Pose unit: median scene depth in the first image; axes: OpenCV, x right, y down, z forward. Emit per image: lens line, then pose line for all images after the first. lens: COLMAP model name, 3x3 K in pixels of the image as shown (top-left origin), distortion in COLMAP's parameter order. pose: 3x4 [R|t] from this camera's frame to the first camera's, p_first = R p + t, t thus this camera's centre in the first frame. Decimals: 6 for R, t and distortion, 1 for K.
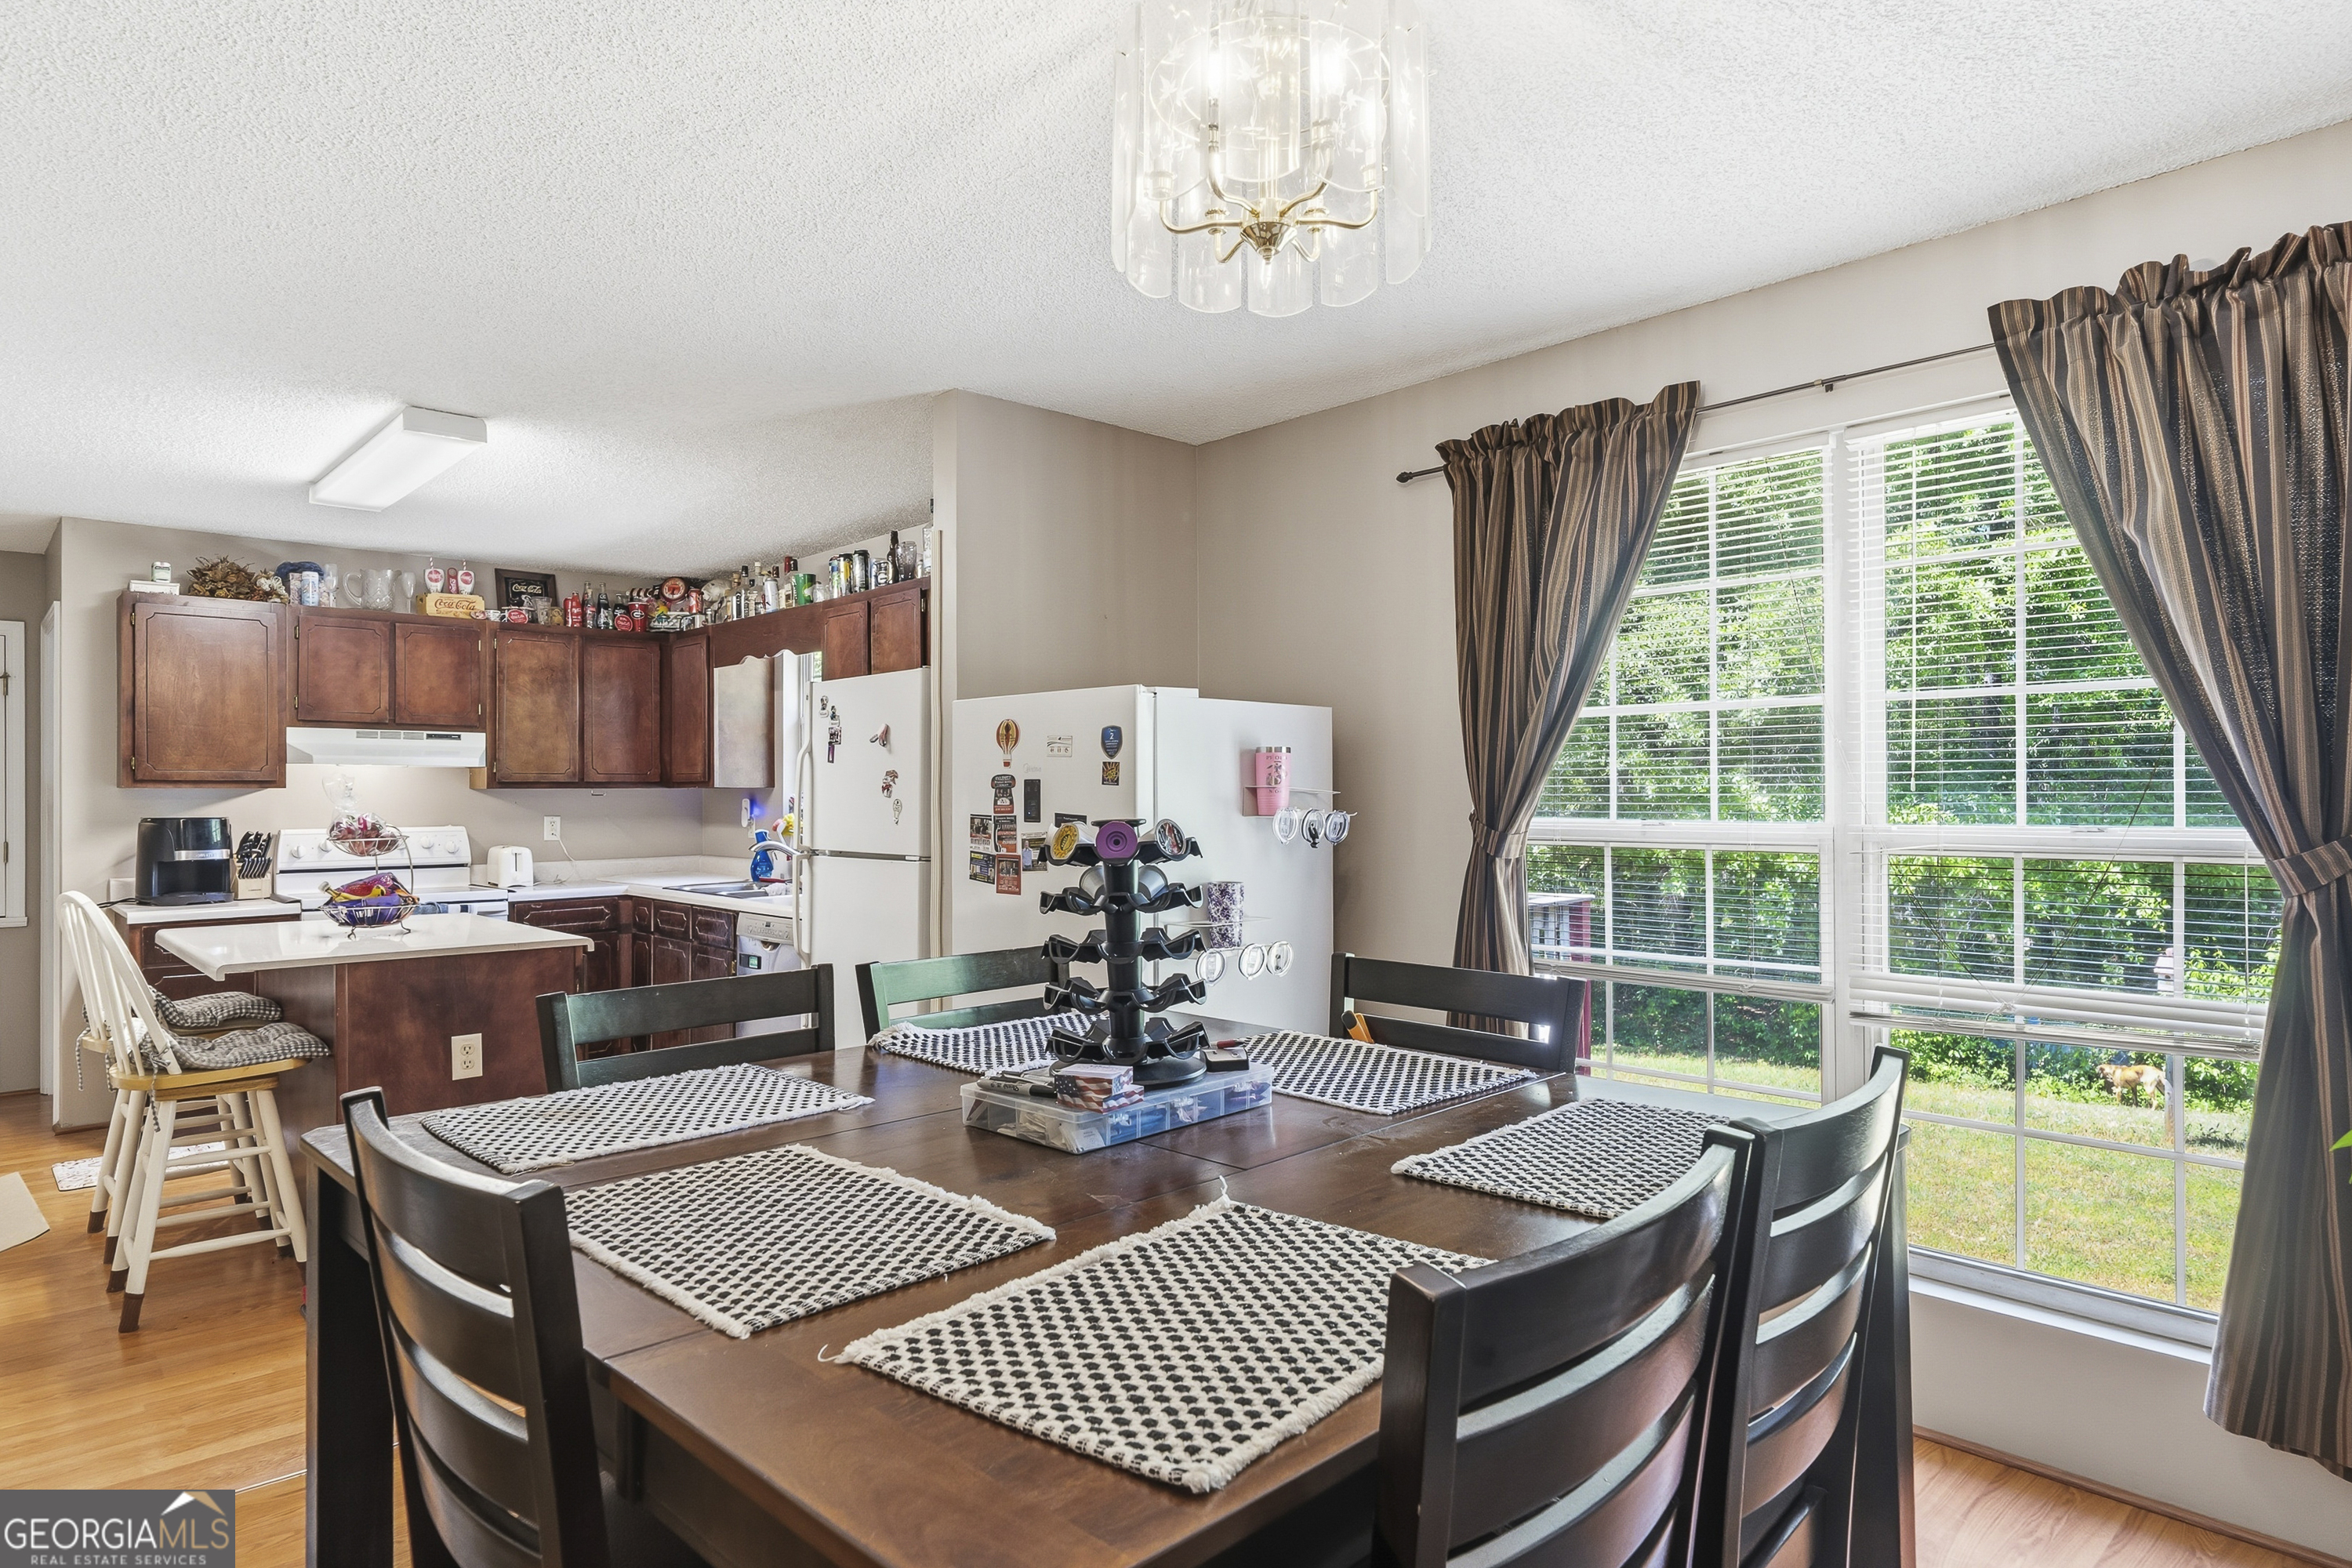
lens RADIAL K [[1325.6, 0, 1171.8], [0, 1325.6, 789.8], [0, 0, 1]] dist [0.002067, 0.000369]
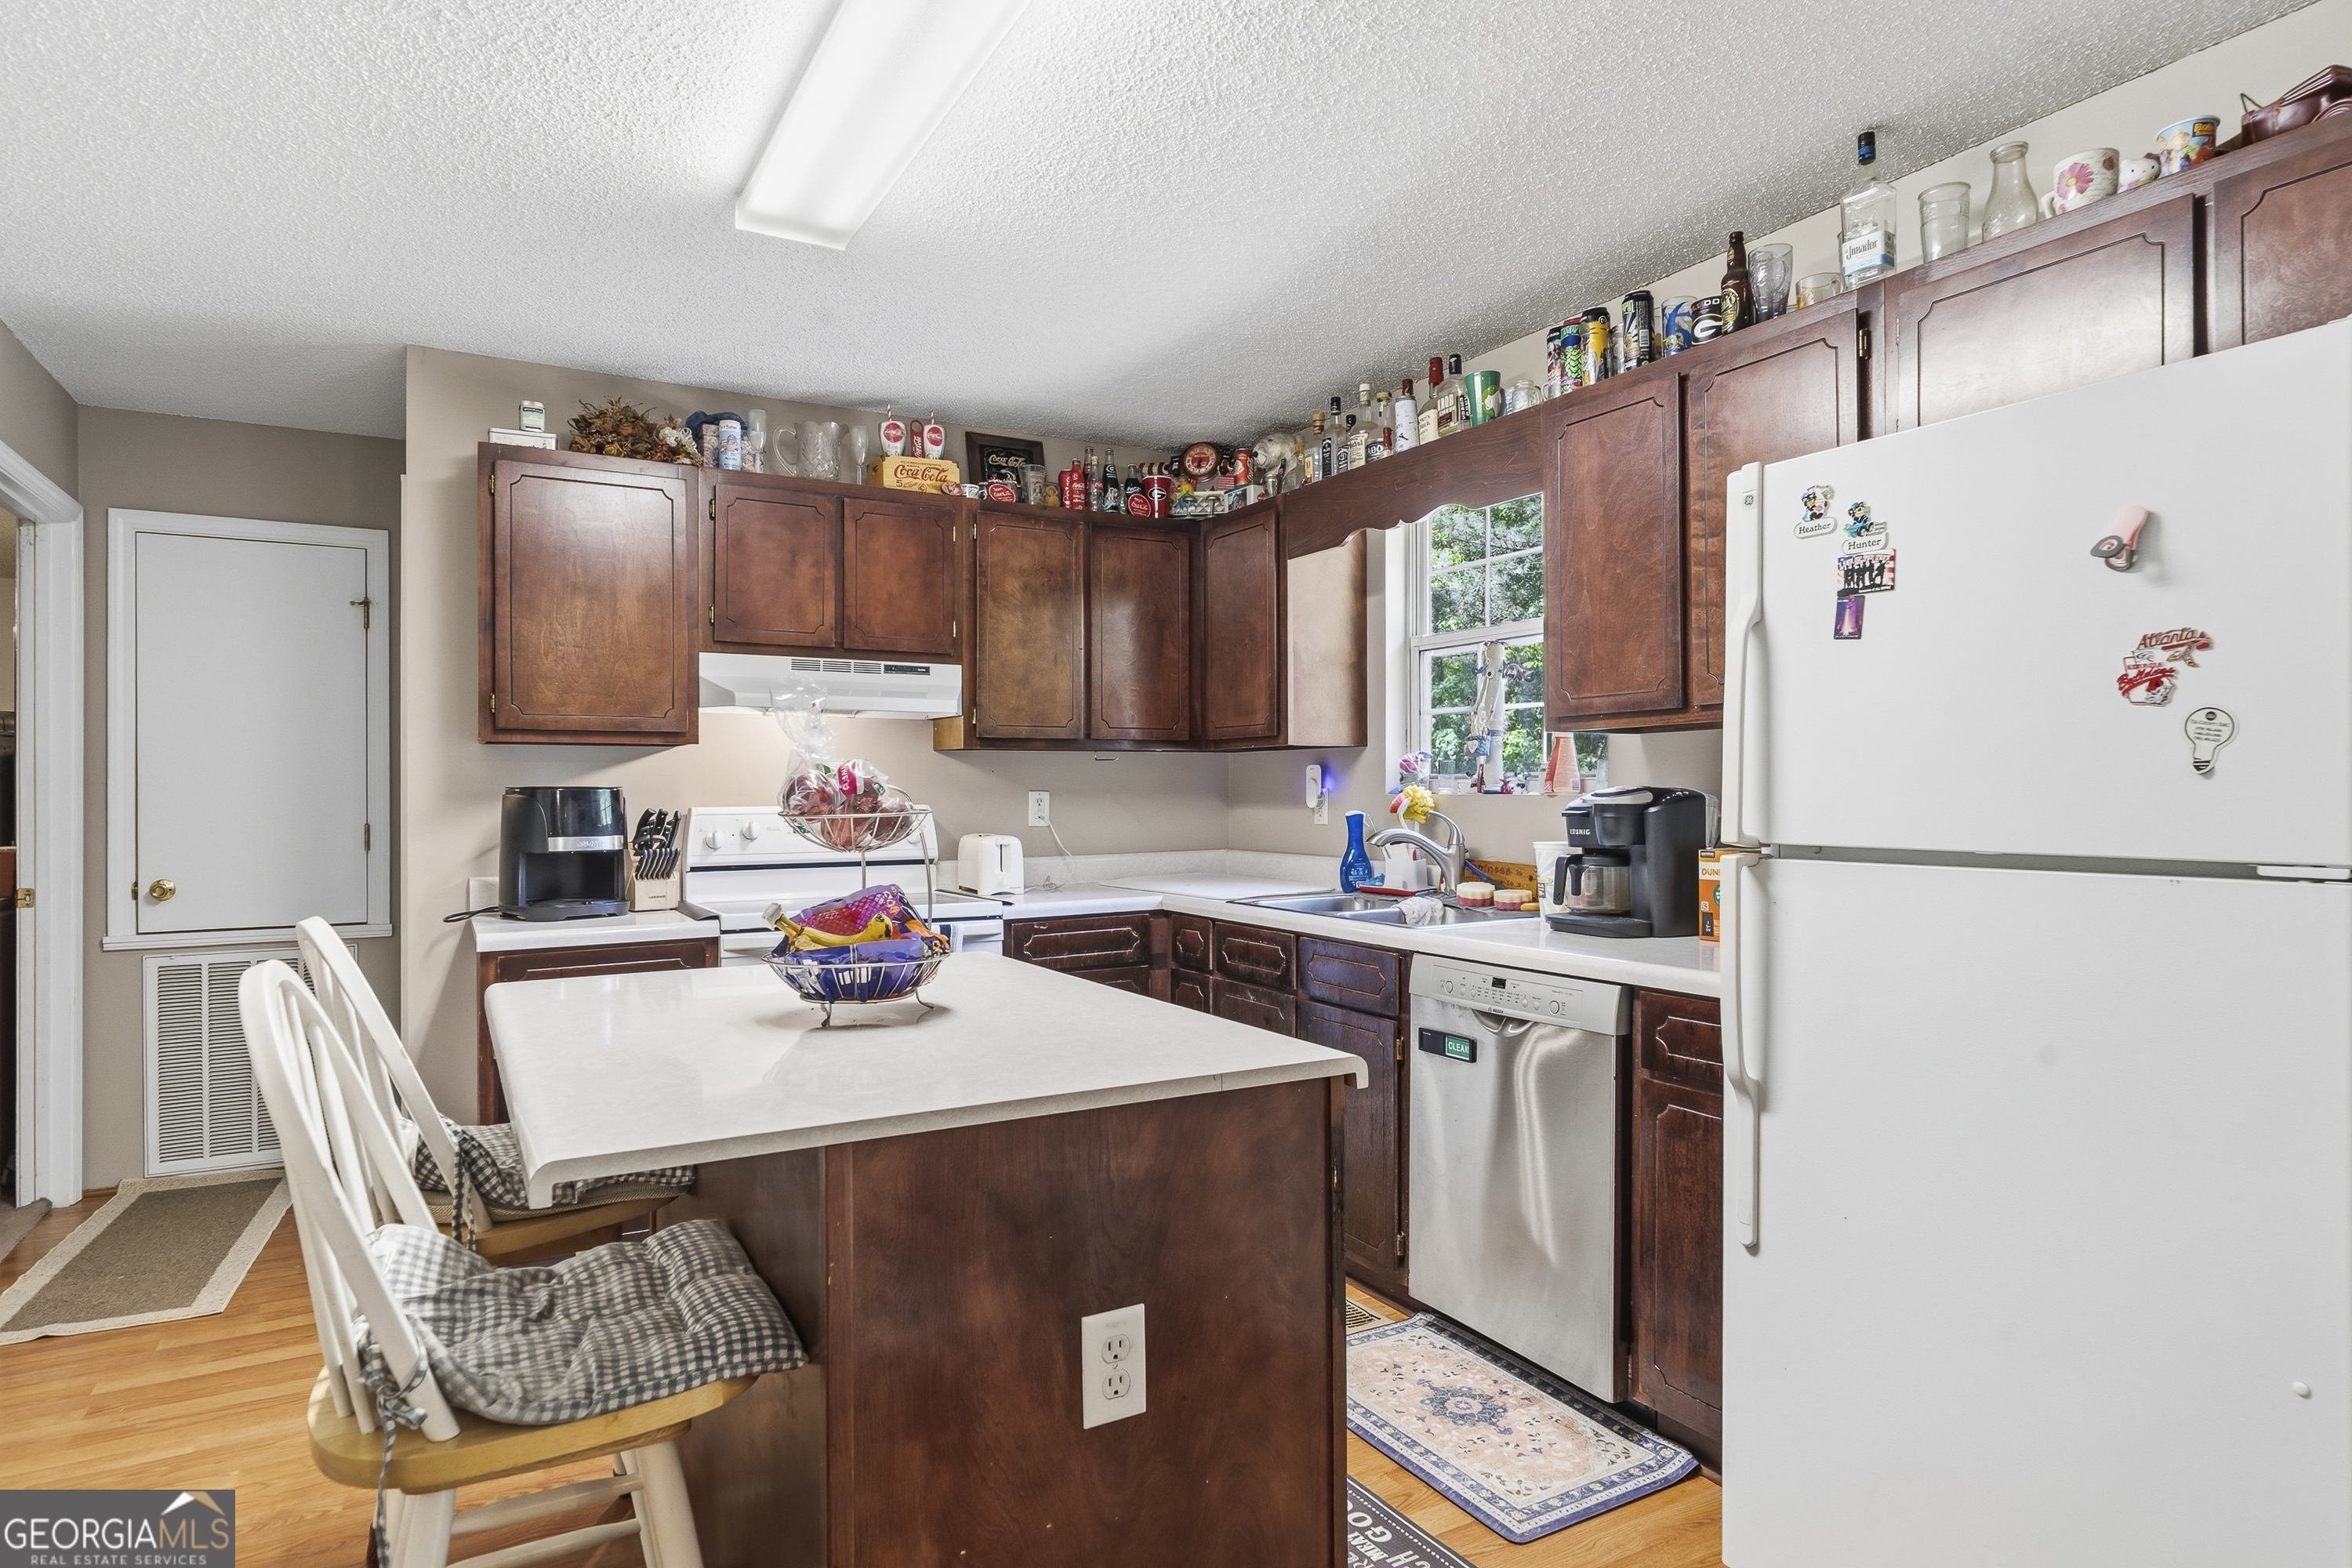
lens RADIAL K [[1288.3, 0, 1176.0], [0, 1288.3, 784.0], [0, 0, 1]] dist [0.000169, 0.000238]
pose [[0.973389, -0.001959, -0.229151, -0.273855], [0.001821, 0.999998, -0.000816, 0.018815], [0.229152, 0.000377, 0.973391, 0.407248]]
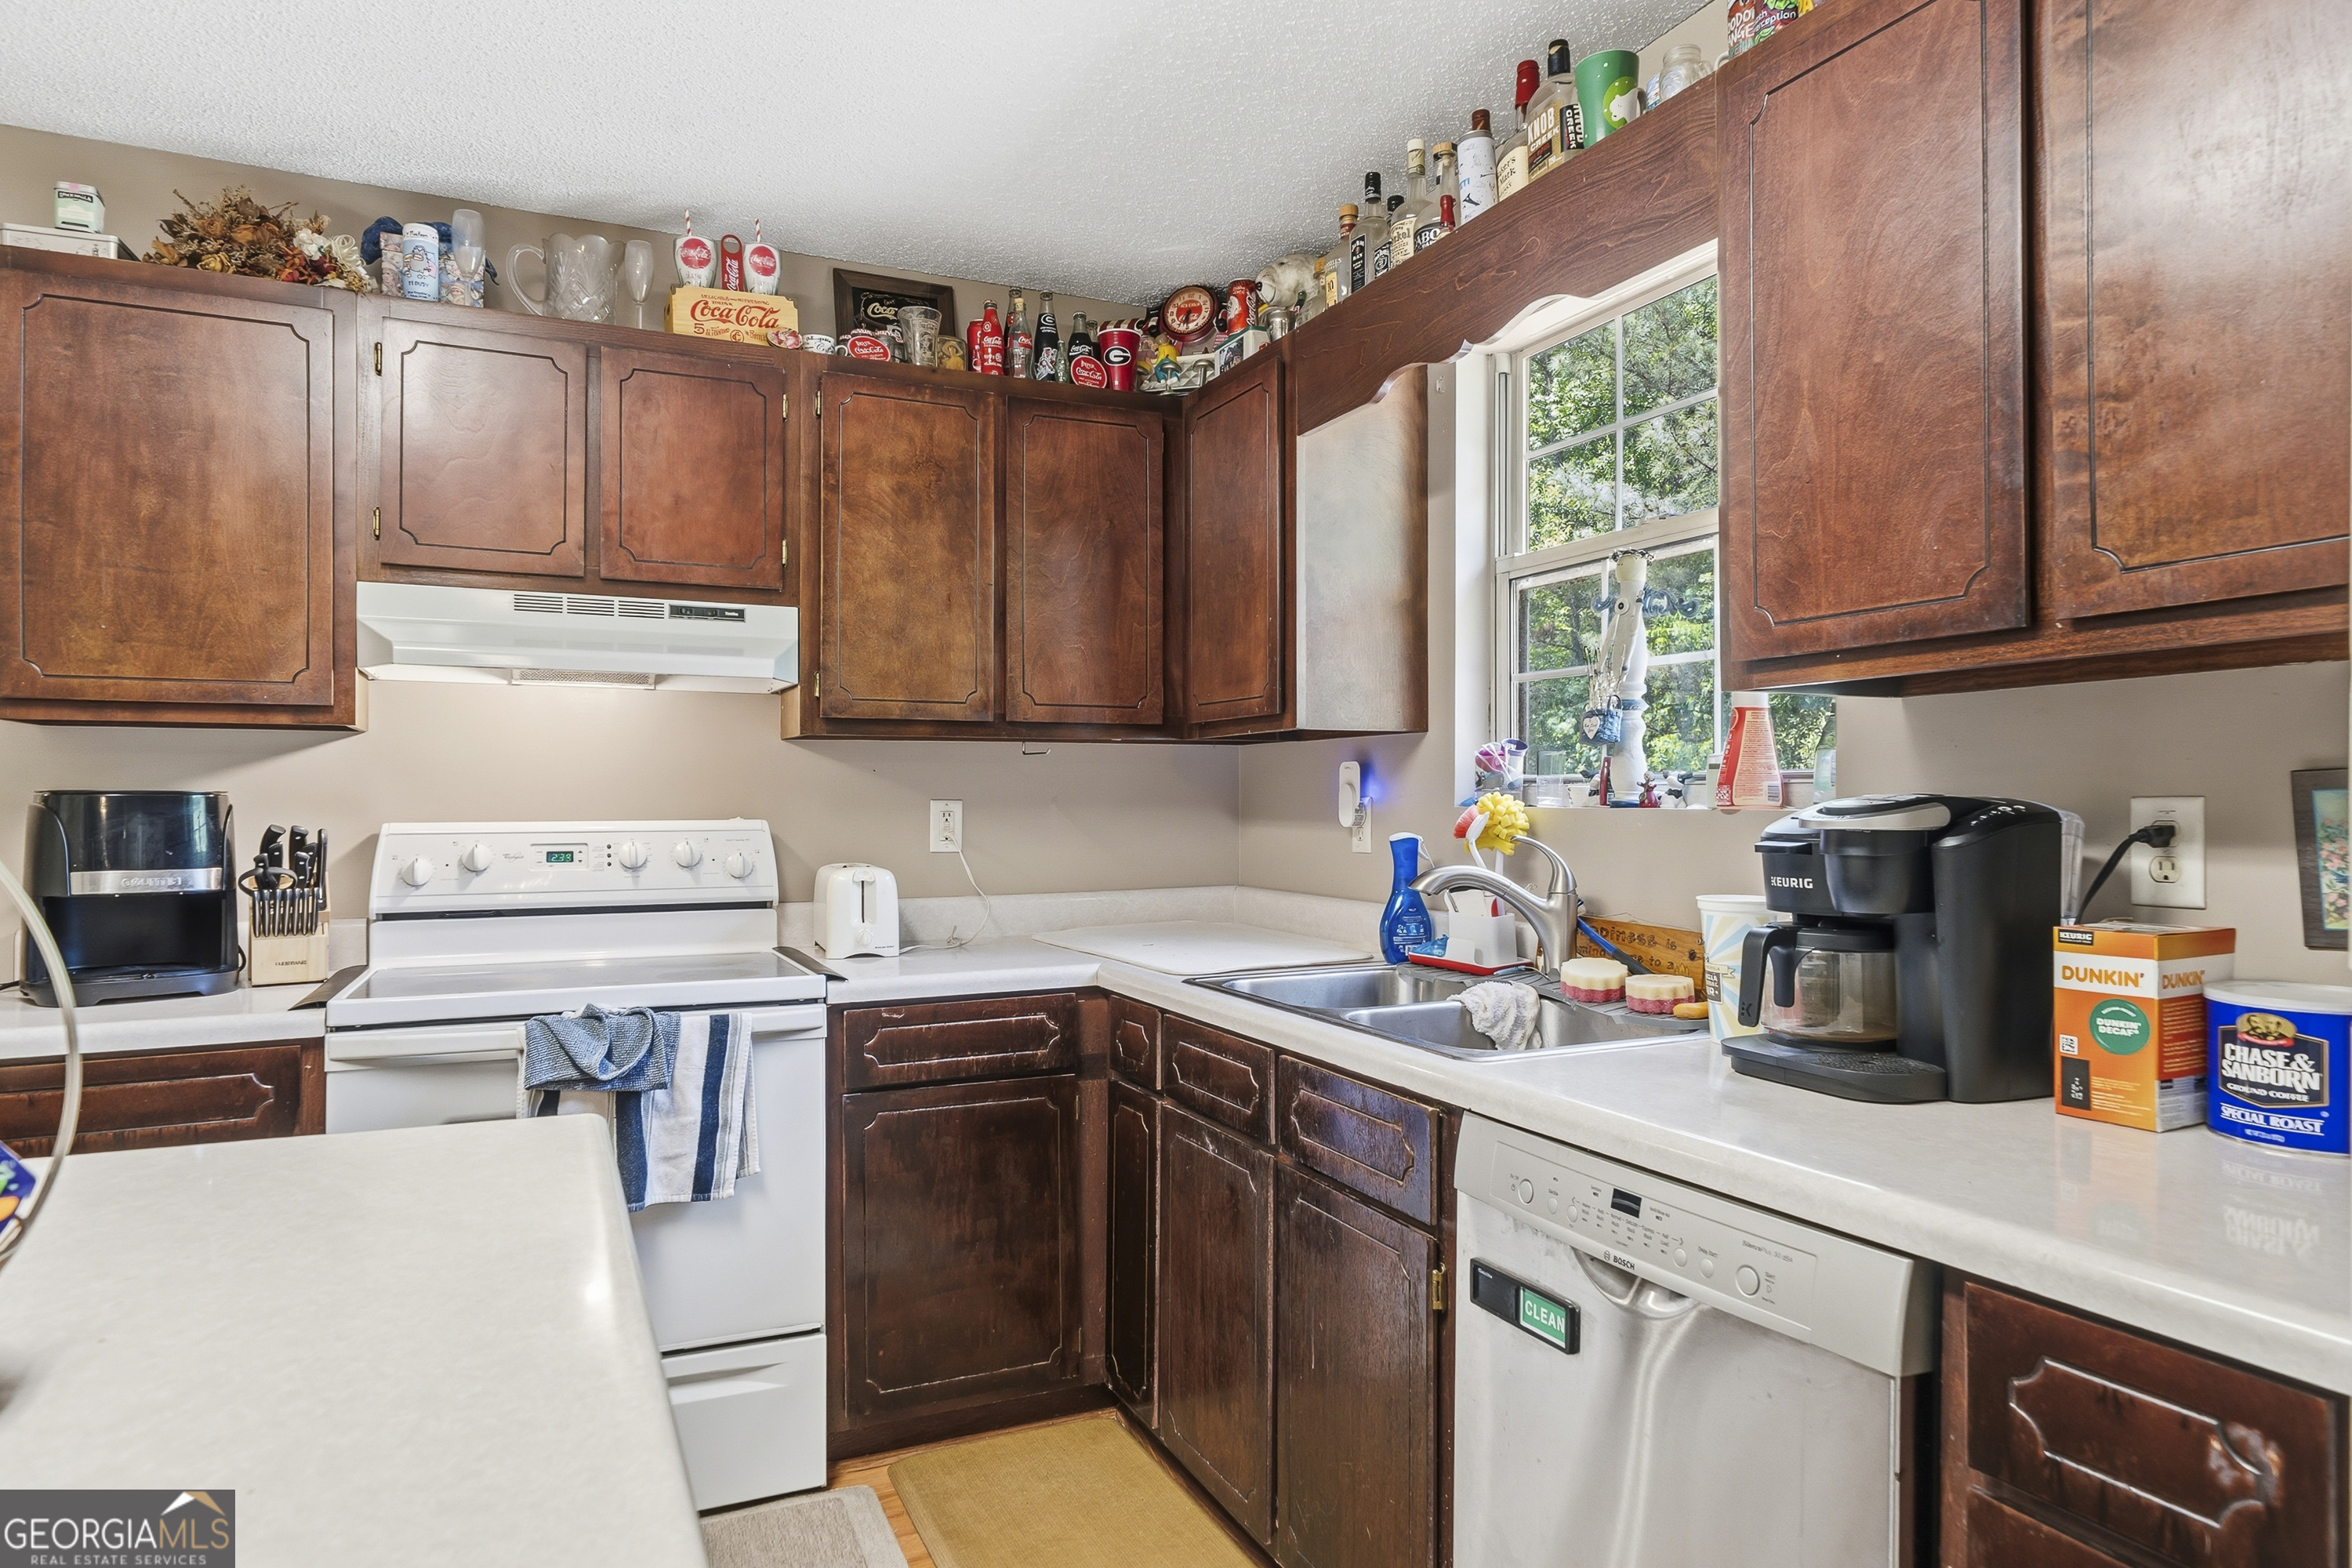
lens RADIAL K [[1371.9, 0, 1179.6], [0, 1371.9, 790.6], [0, 0, 1]] dist [0.001355, -0.000184]
pose [[0.950315, 0.000154, -0.311290, -0.266707], [-0.001054, 0.999996, -0.002721, 0.019762], [0.311288, 0.002914, 0.950311, 0.633177]]
